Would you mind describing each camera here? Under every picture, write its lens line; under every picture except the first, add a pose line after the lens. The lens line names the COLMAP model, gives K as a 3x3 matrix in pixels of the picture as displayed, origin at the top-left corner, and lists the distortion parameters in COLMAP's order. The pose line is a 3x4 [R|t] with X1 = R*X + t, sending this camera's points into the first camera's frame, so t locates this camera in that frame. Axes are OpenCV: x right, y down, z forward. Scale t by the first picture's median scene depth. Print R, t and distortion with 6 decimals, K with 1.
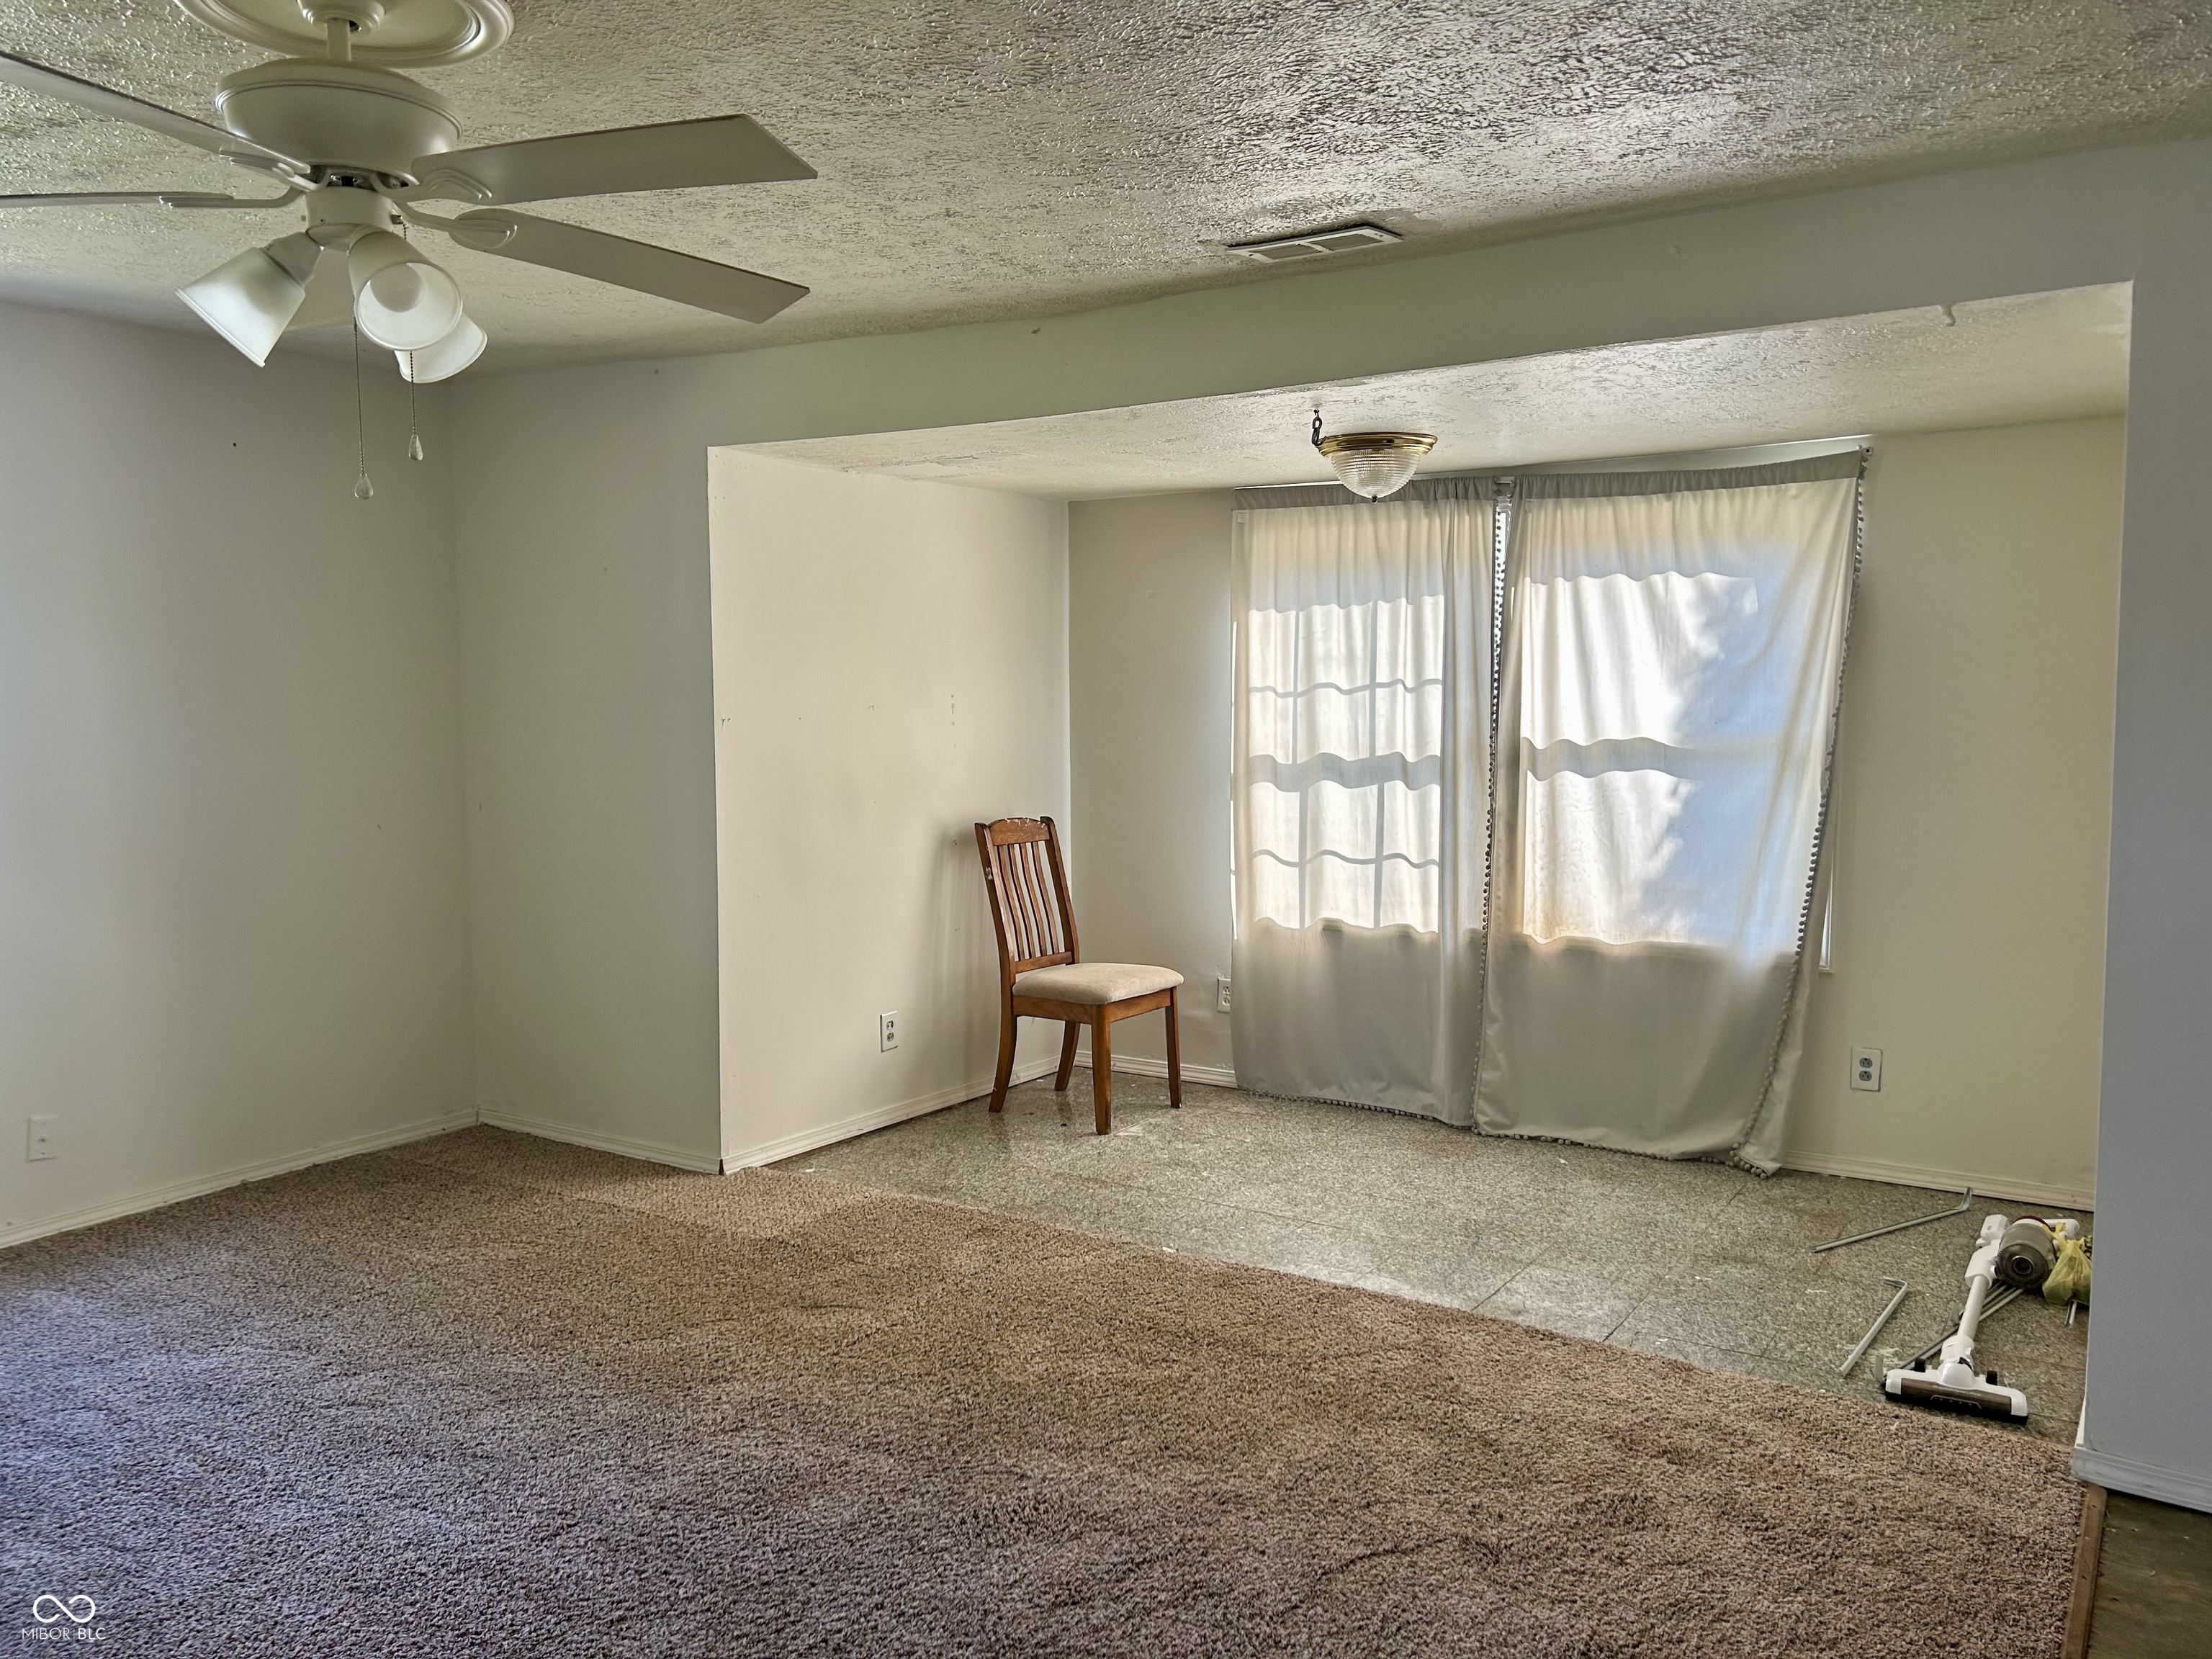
lens RADIAL K [[1634.7, 0, 1106.0], [0, 1634.7, 829.5], [0, 0, 1]] dist [0.001444, 0.000842]
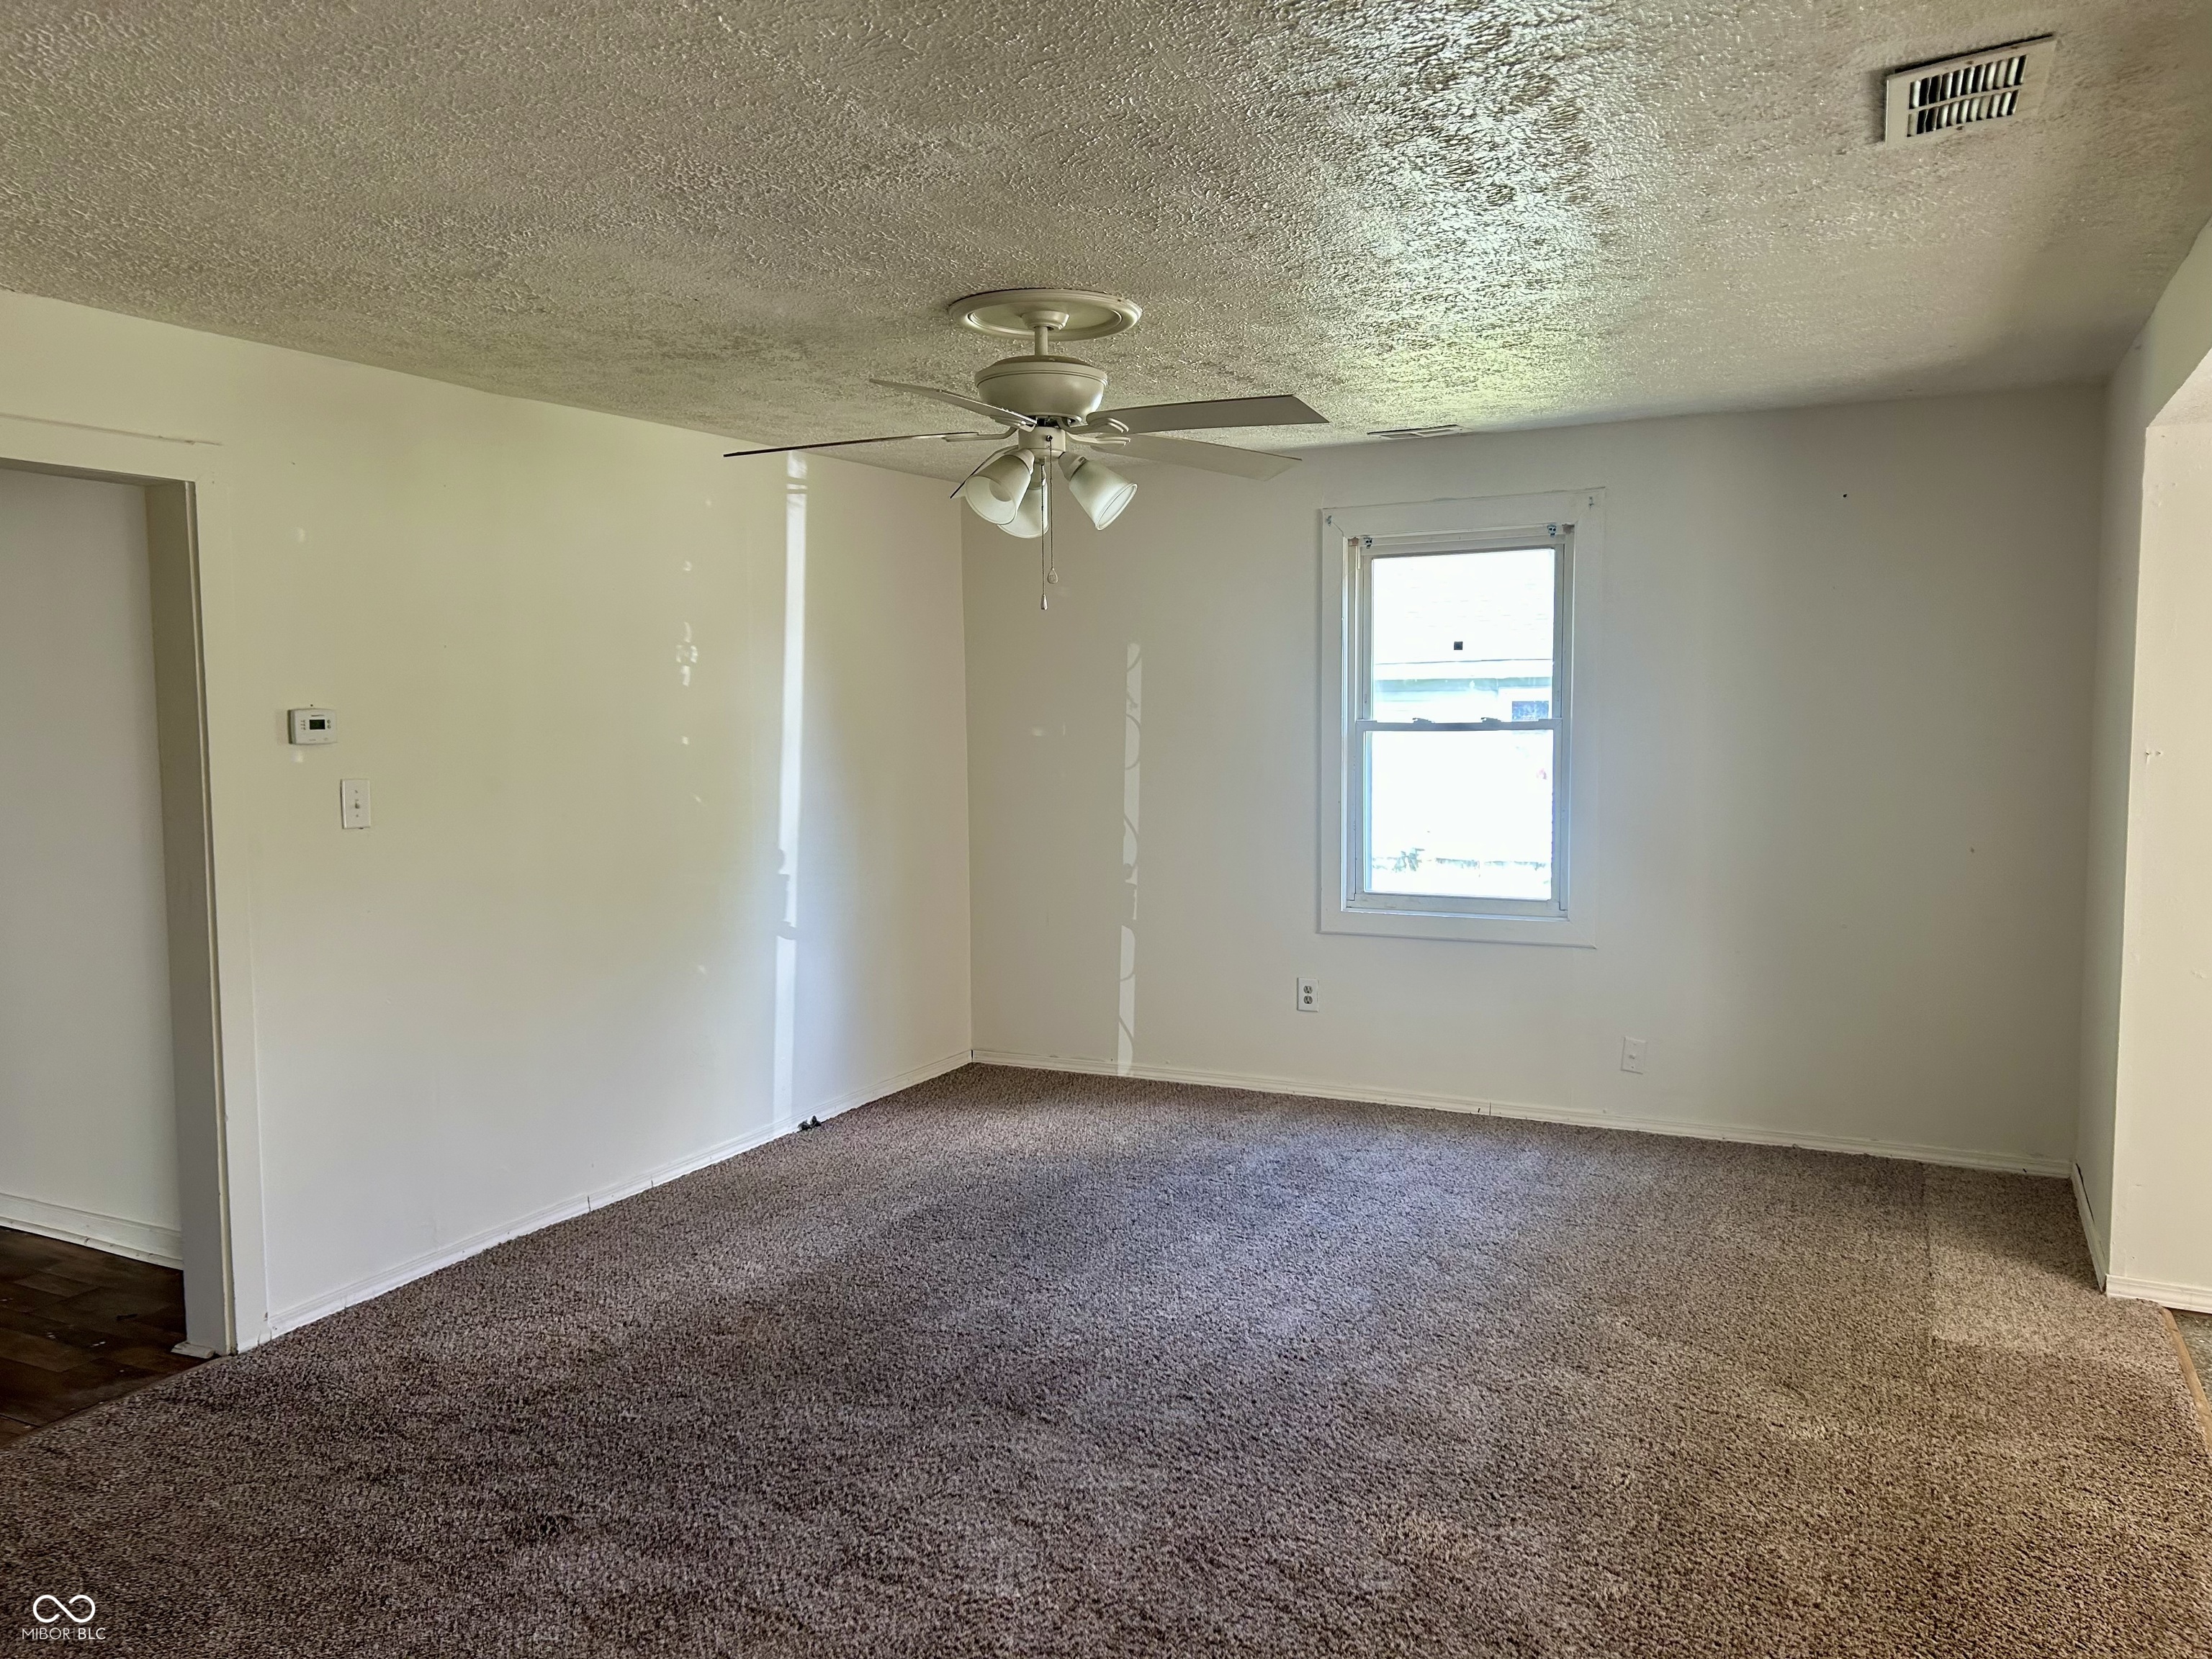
lens RADIAL K [[1634.7, 0, 1106.0], [0, 1634.7, 829.5], [0, 0, 1]] dist [0.001444, 0.000842]
pose [[0.109717, 0.080819, -0.990672, 0.616830], [-0.082120, 0.994019, 0.071997, -0.053844], [0.990565, 0.073455, 0.115698, 0.437759]]
